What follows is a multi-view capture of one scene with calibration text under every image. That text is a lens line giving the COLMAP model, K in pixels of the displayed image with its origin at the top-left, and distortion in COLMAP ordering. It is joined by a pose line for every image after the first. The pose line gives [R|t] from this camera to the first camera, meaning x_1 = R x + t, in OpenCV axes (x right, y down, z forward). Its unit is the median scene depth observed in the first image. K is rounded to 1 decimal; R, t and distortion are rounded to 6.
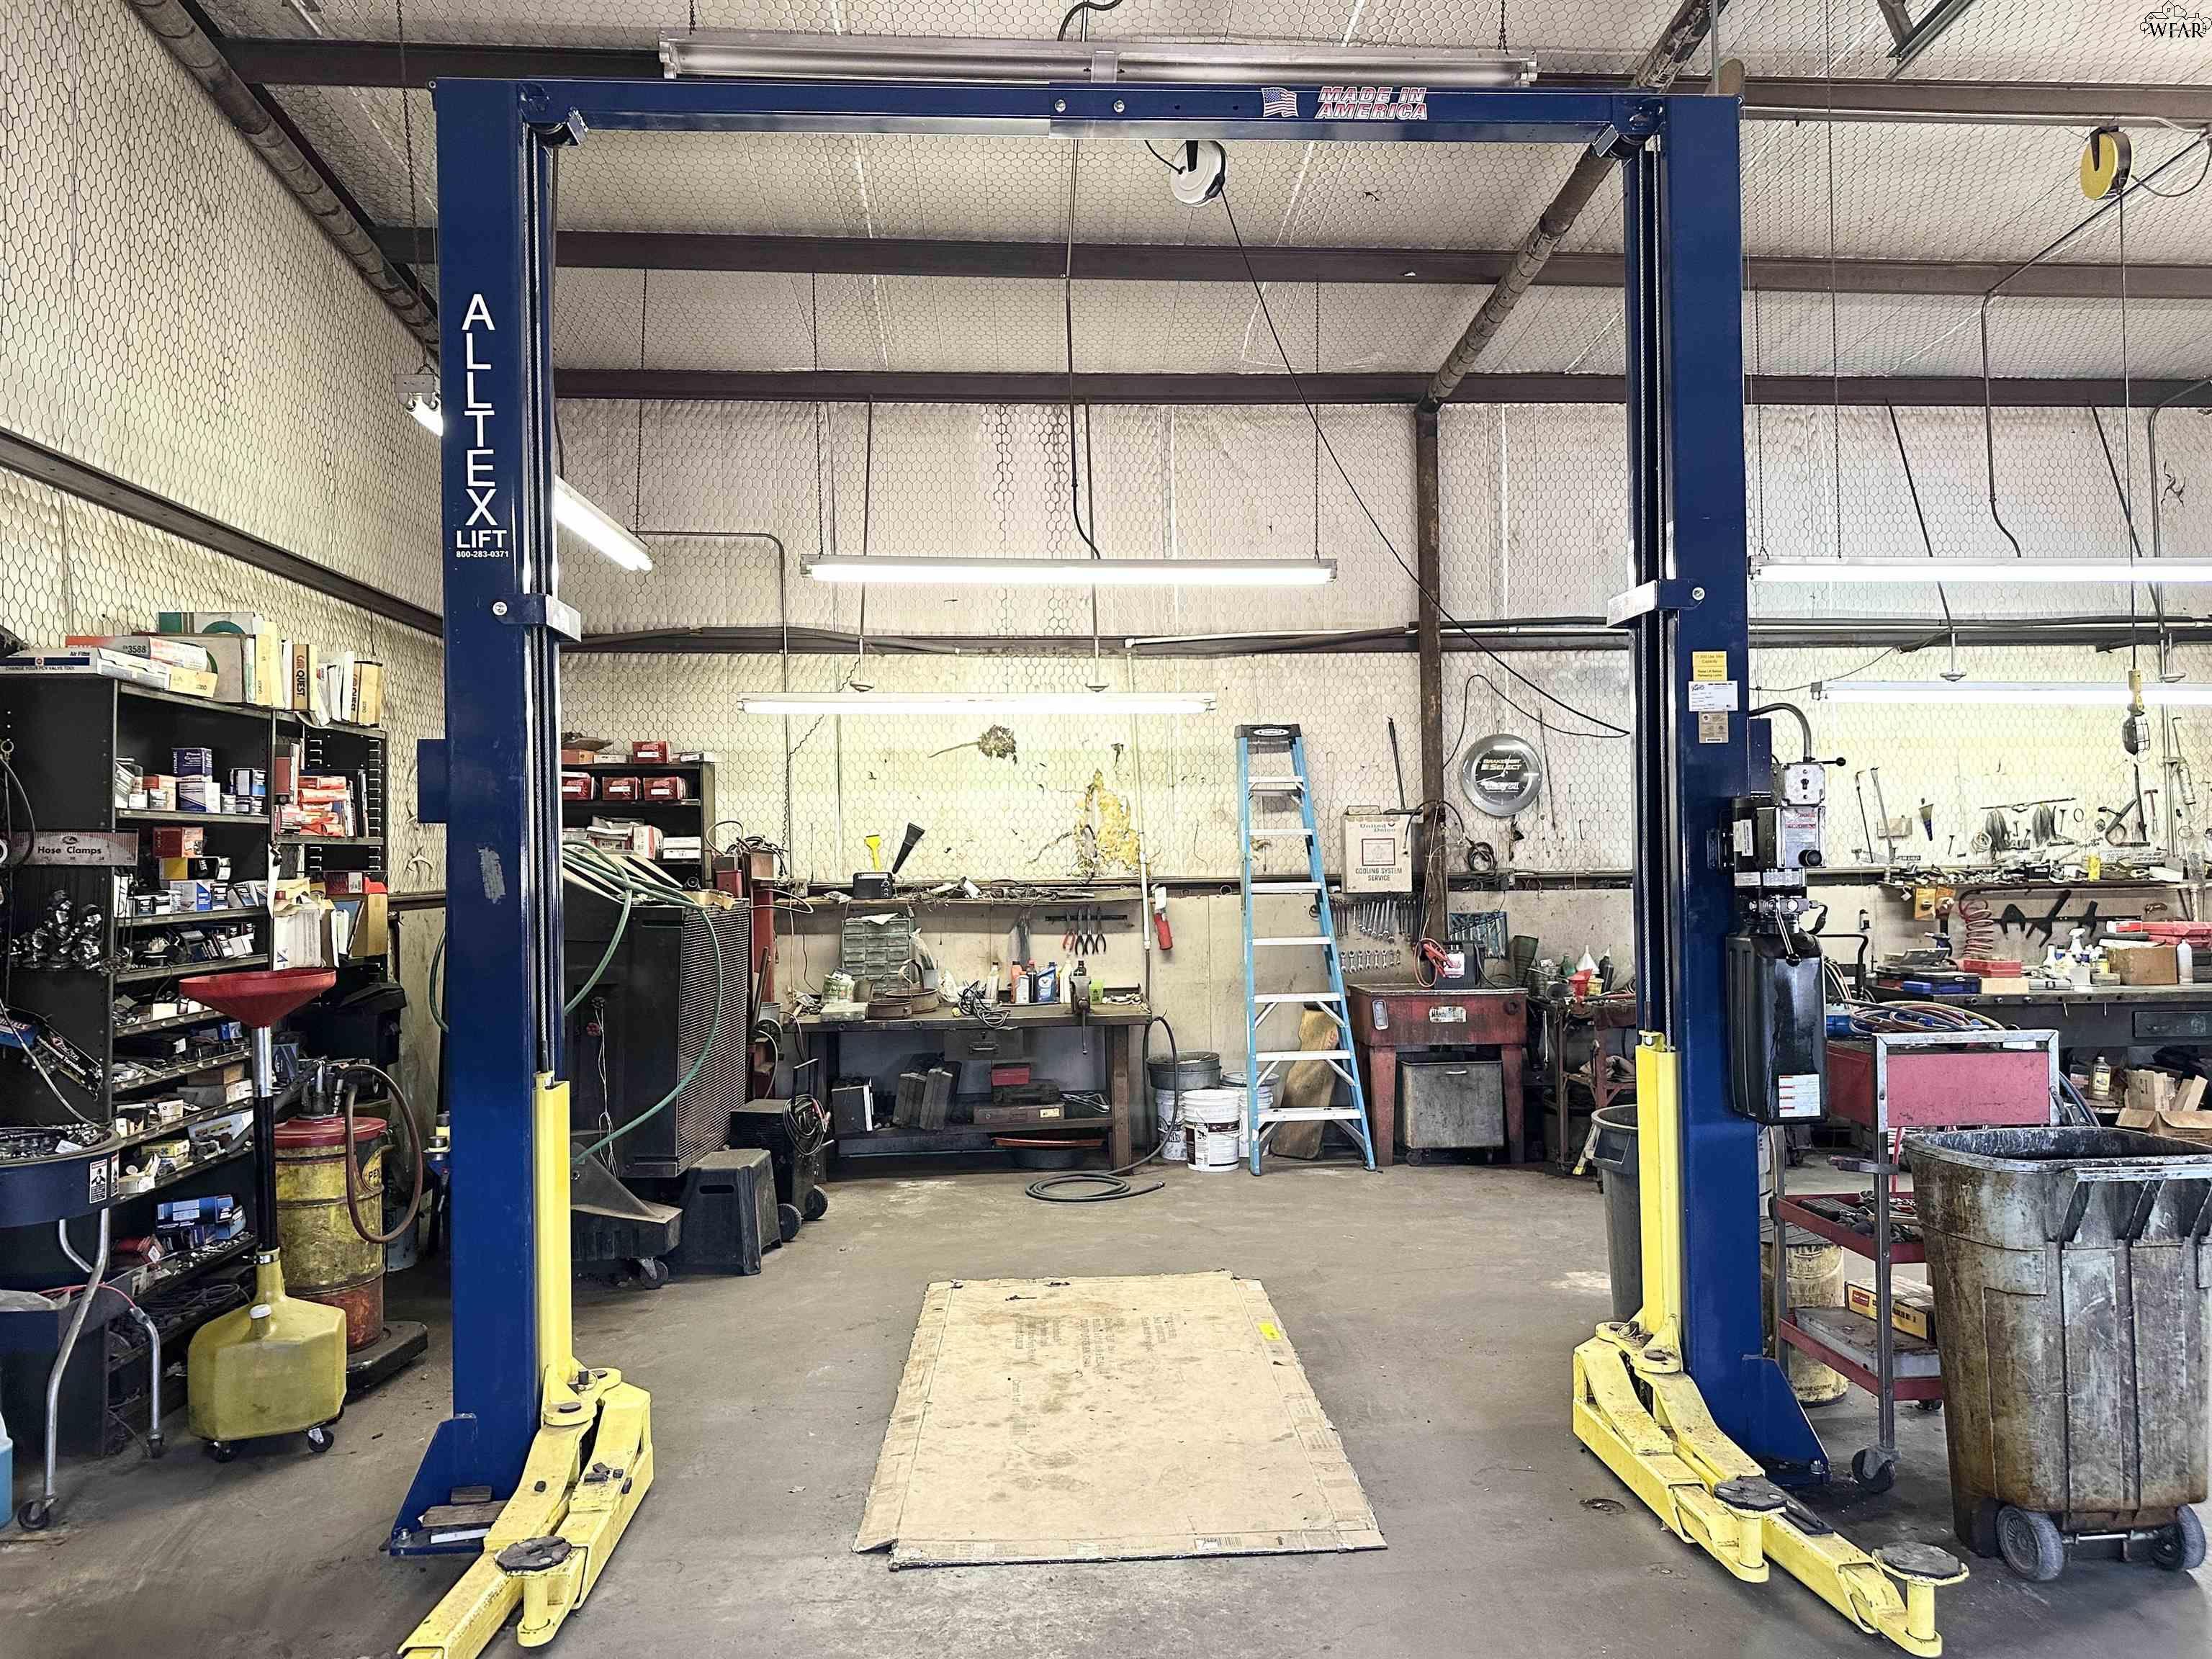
lens RADIAL K [[1540.8, 0, 1108.6], [0, 1540.8, 832.6], [0, 0, 1]] dist [0.063332, -0.077534]
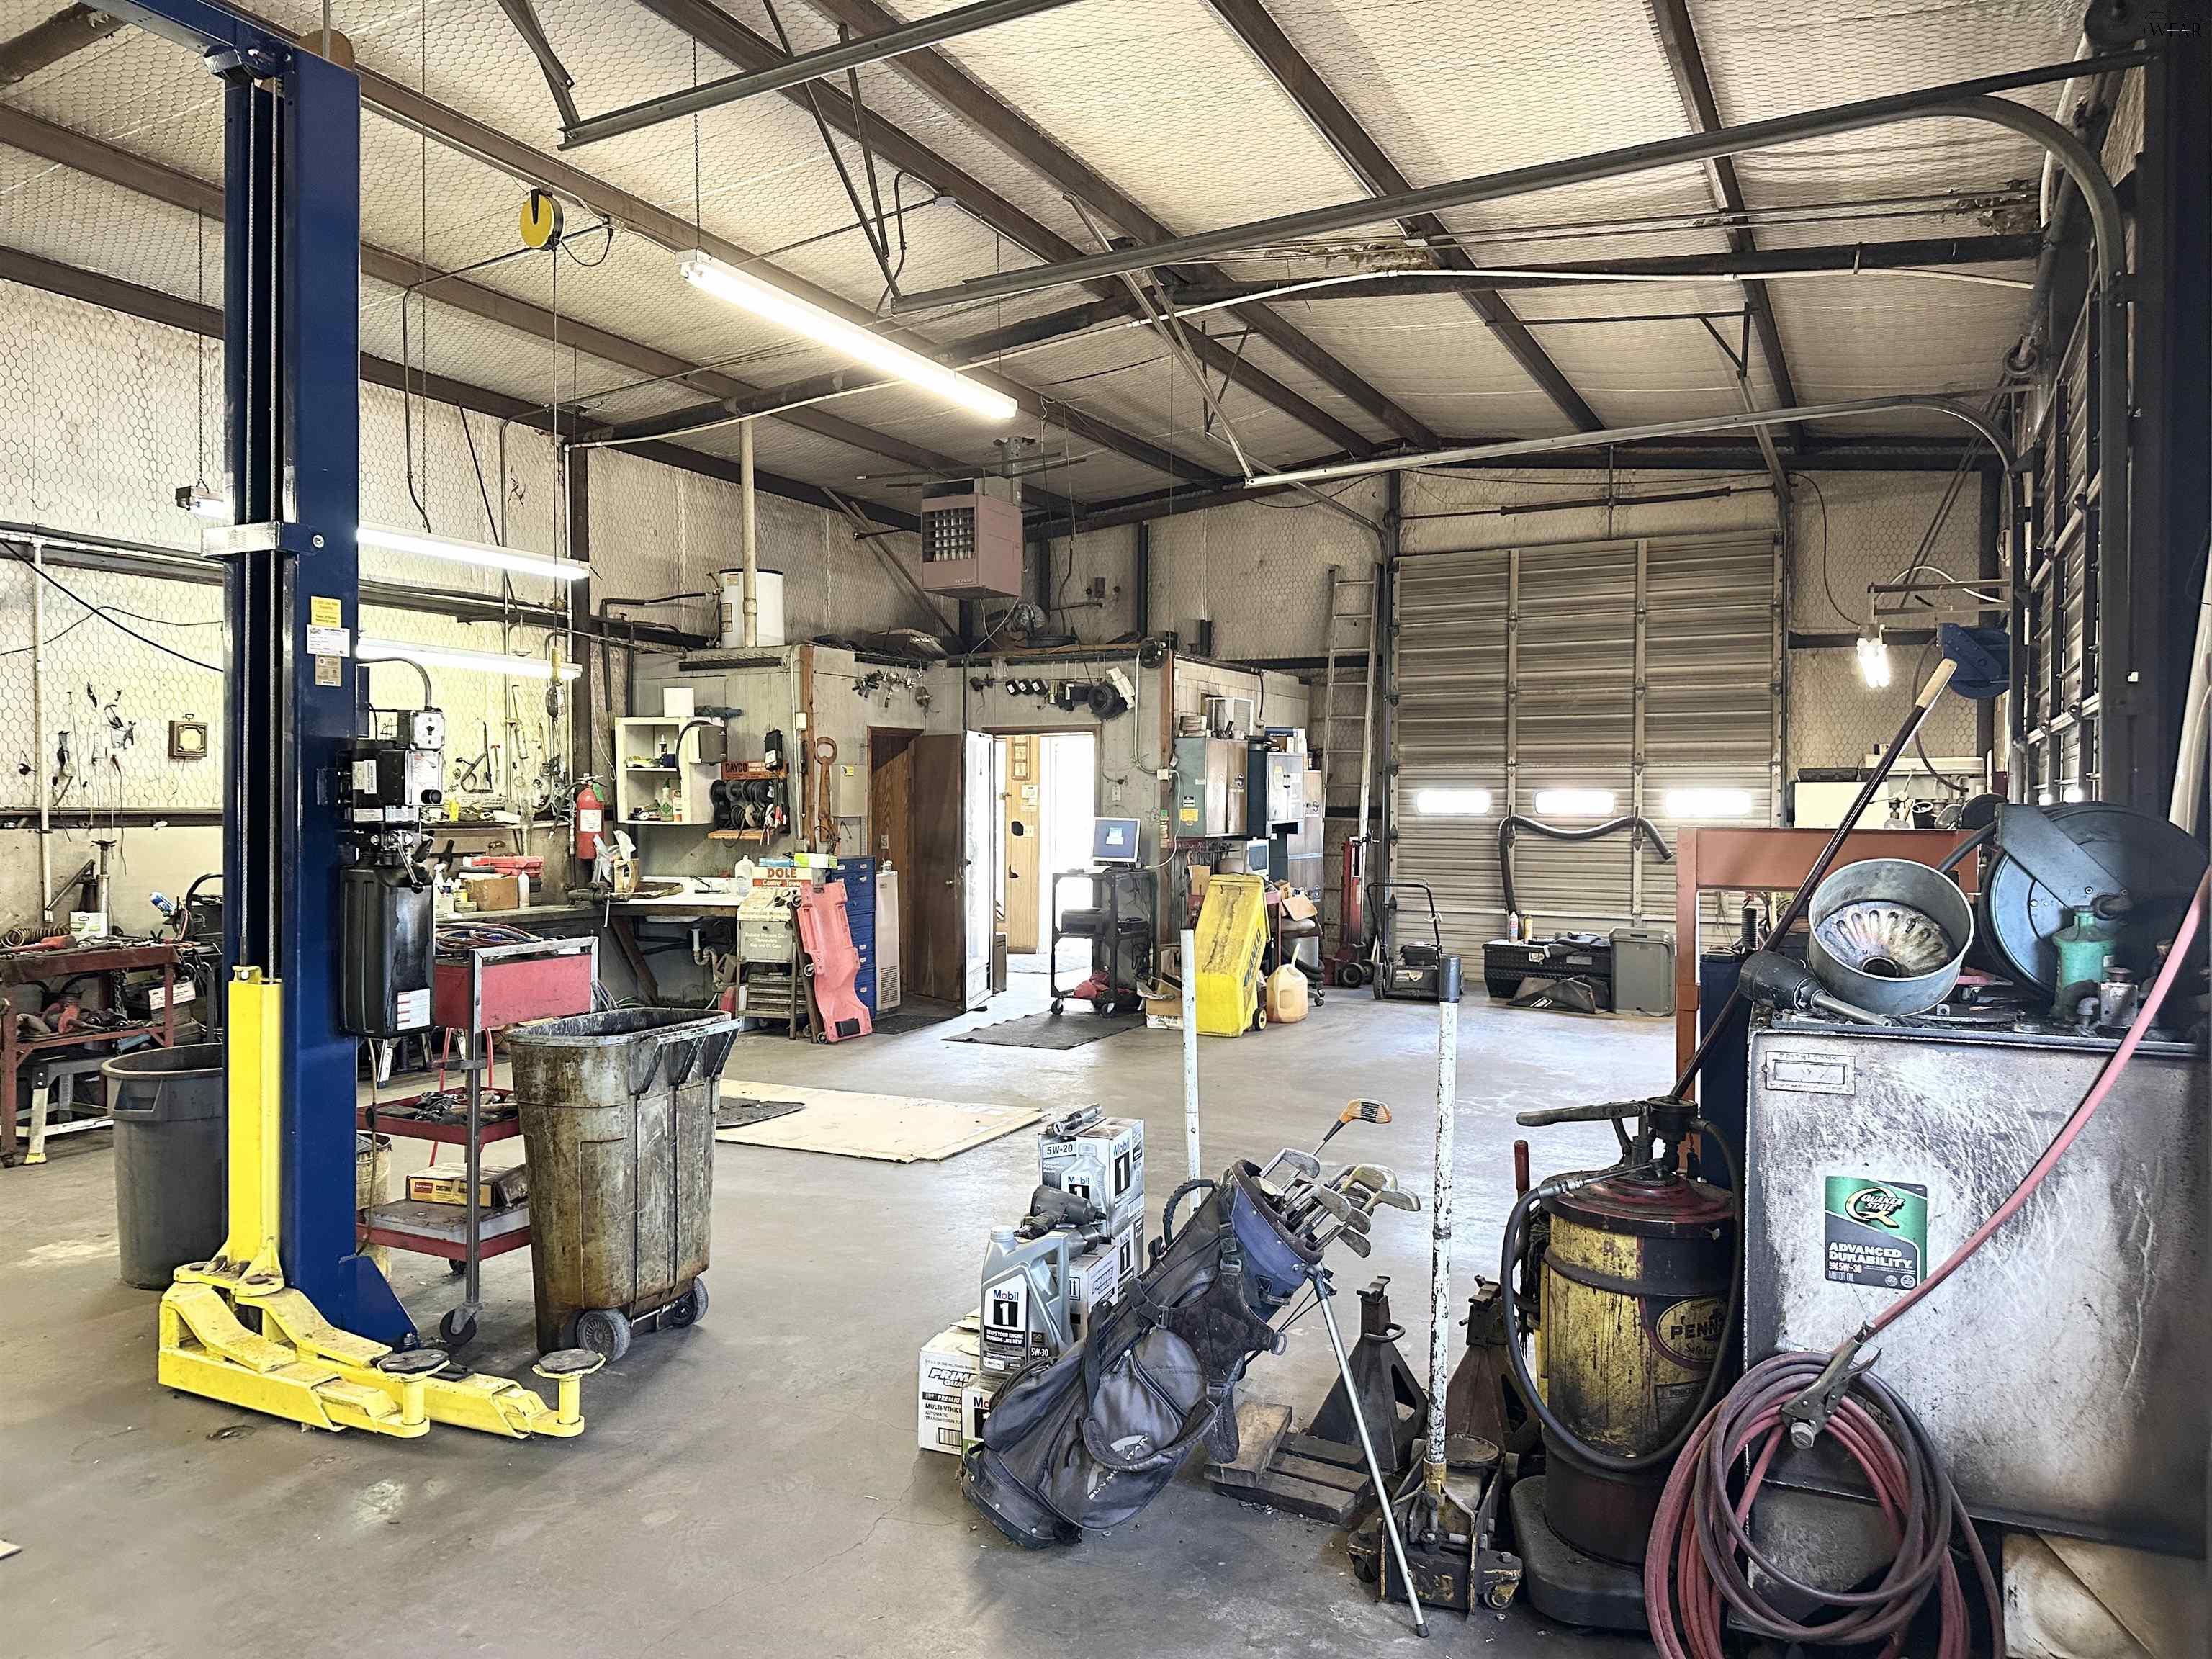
lens RADIAL K [[1544.9, 0, 1111.5], [0, 1544.9, 820.7], [0, 0, 1]] dist [0.071083, -0.093079]
pose [[0.505438, 0.006315, 0.862840, -0.119647], [-0.030891, 0.999465, 0.010780, 0.002738], [-0.862310, -0.032103, 0.505362, 0.003071]]
